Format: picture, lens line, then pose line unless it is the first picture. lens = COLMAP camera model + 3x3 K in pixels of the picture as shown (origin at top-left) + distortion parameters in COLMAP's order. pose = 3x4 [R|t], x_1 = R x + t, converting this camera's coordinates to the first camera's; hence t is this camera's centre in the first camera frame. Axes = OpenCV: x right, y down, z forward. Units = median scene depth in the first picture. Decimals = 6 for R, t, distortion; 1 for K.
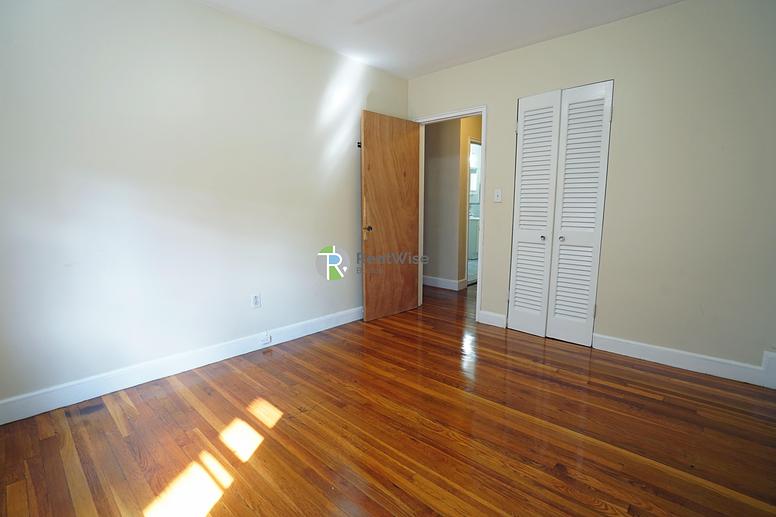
lens RADIAL K [[370.1, 0, 389.8], [0, 370.1, 259.0], [0, 0, 1]] dist [-0.000947, -0.000066]
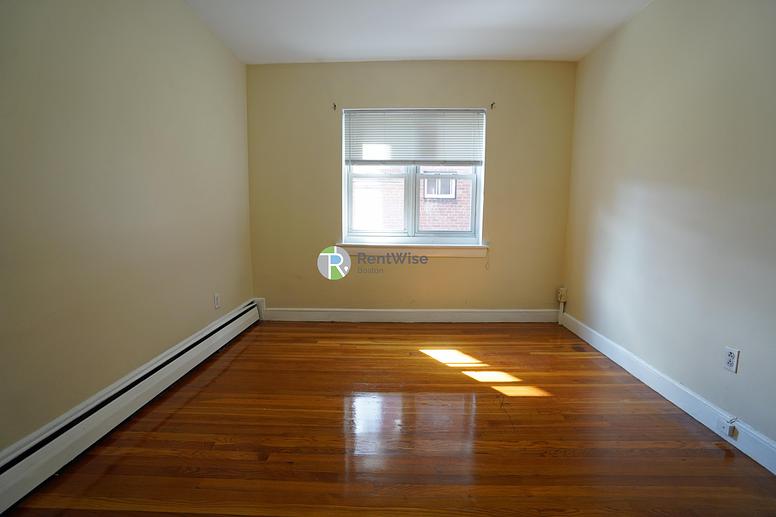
lens RADIAL K [[370.1, 0, 389.0], [0, 370.1, 257.4], [0, 0, 1]] dist [-0.000947, -0.000066]
pose [[-0.747167, 0.082443, -0.659504, 0.729694], [-0.103888, 0.965593, 0.238404, -0.221544], [0.656467, 0.246643, -0.712894, 1.594271]]
